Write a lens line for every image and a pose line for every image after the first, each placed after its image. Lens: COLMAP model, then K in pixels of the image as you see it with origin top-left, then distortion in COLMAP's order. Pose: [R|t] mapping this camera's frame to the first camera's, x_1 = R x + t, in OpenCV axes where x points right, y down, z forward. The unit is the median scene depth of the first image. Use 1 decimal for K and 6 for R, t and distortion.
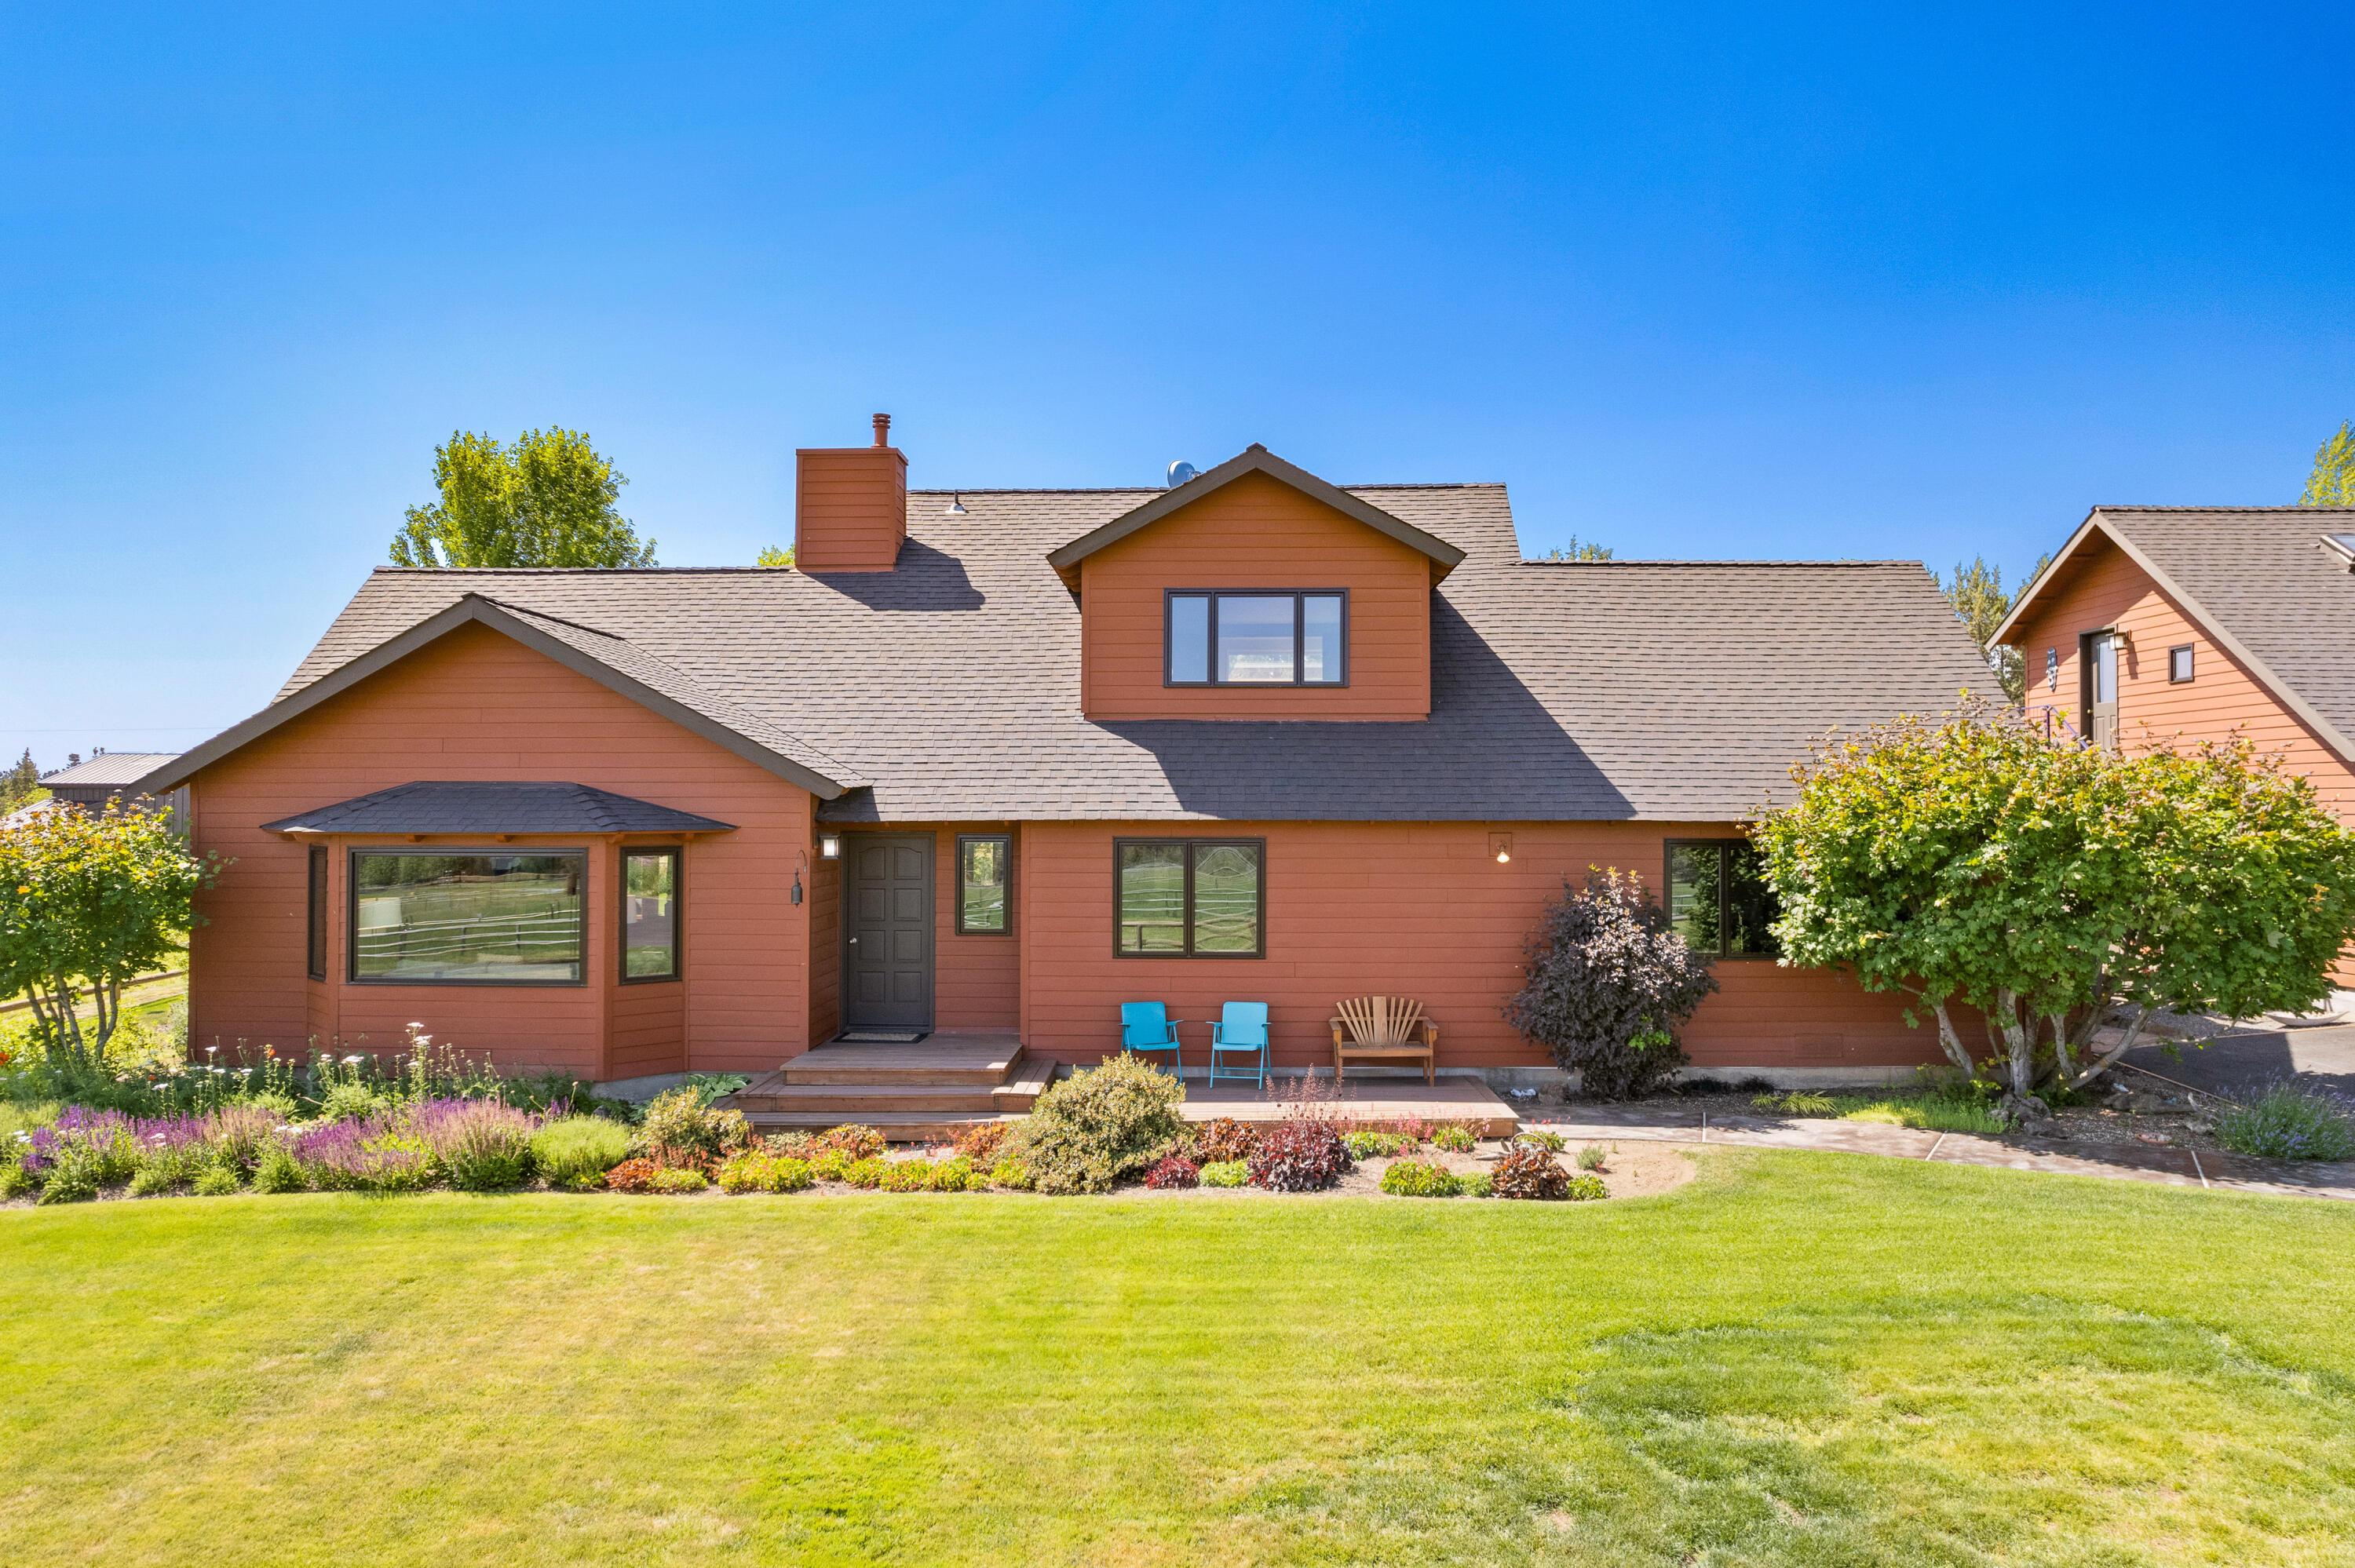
lens RADIAL K [[1509.5, 0, 1177.5], [0, 1509.5, 784.0], [0, 0, 1]] dist [-0.073709, 0.069148]
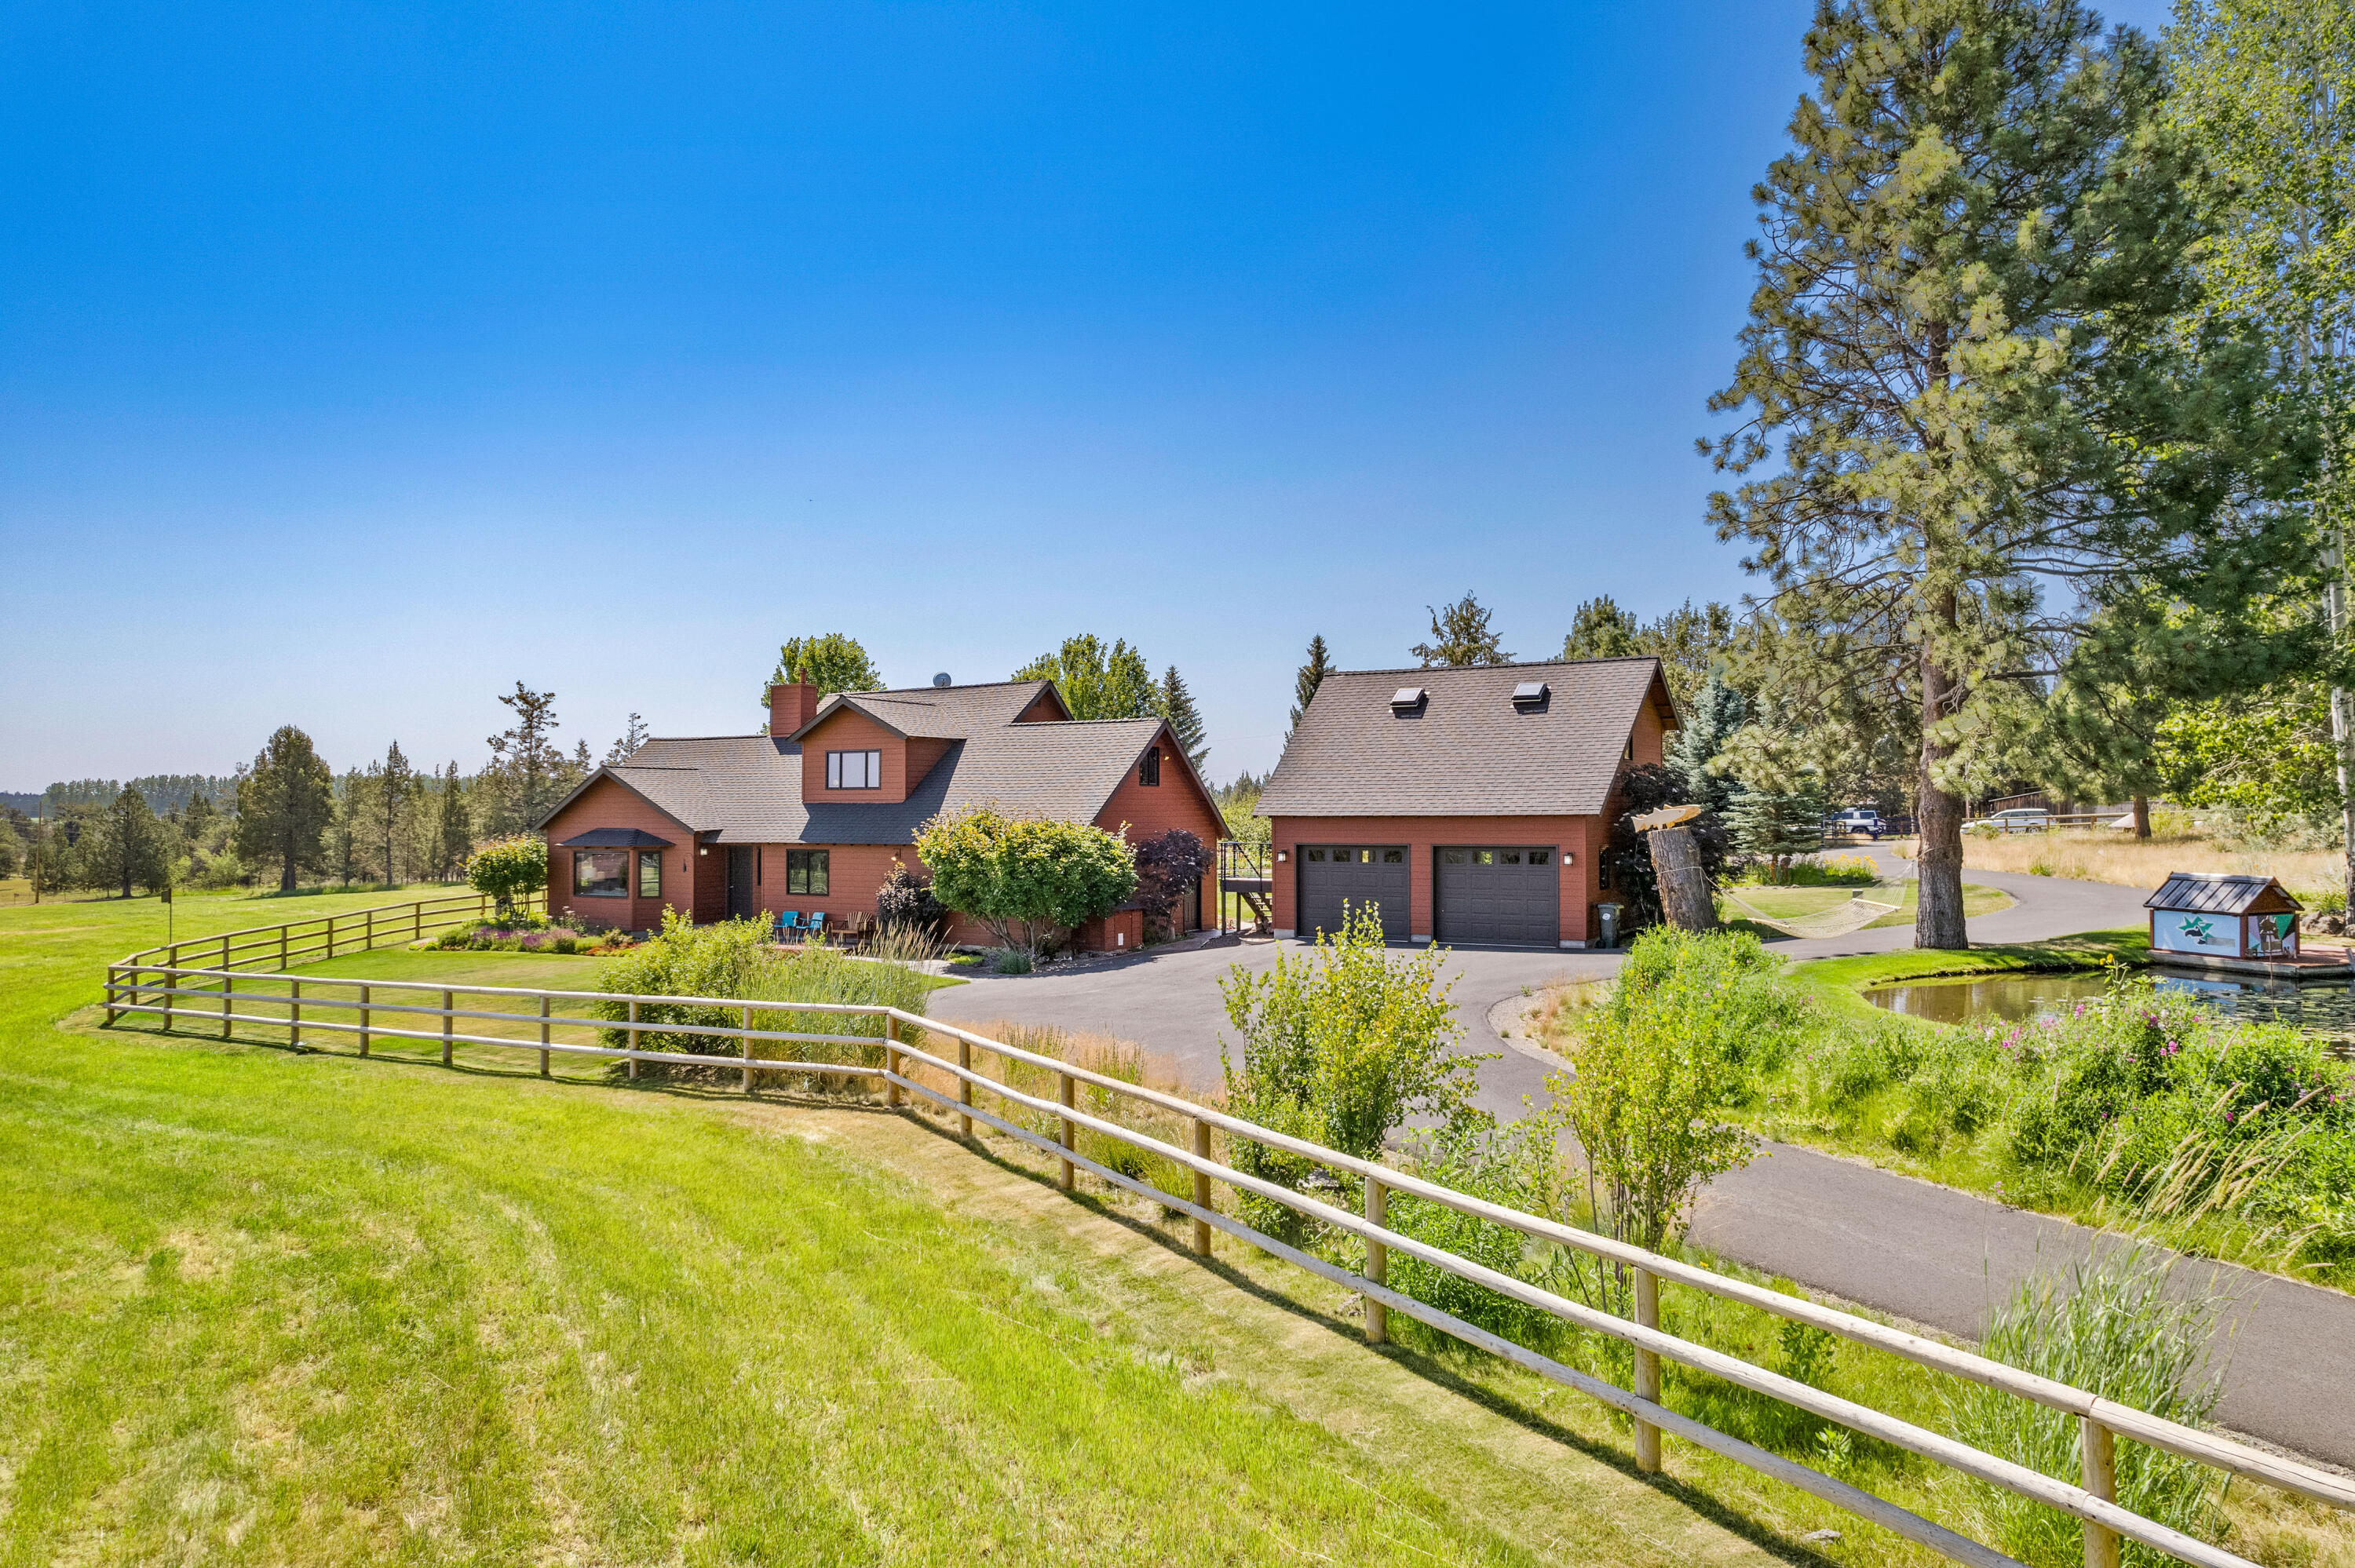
lens RADIAL K [[1541.1, 0, 1177.5], [0, 1541.1, 784.0], [0, 0, 1]] dist [-0.075533, 0.074468]
pose [[0.861033, -0.011360, -0.508422, 1.957731], [0.012548, 0.999921, -0.001092, -0.068990], [0.508394, -0.005439, 0.861107, -0.982178]]
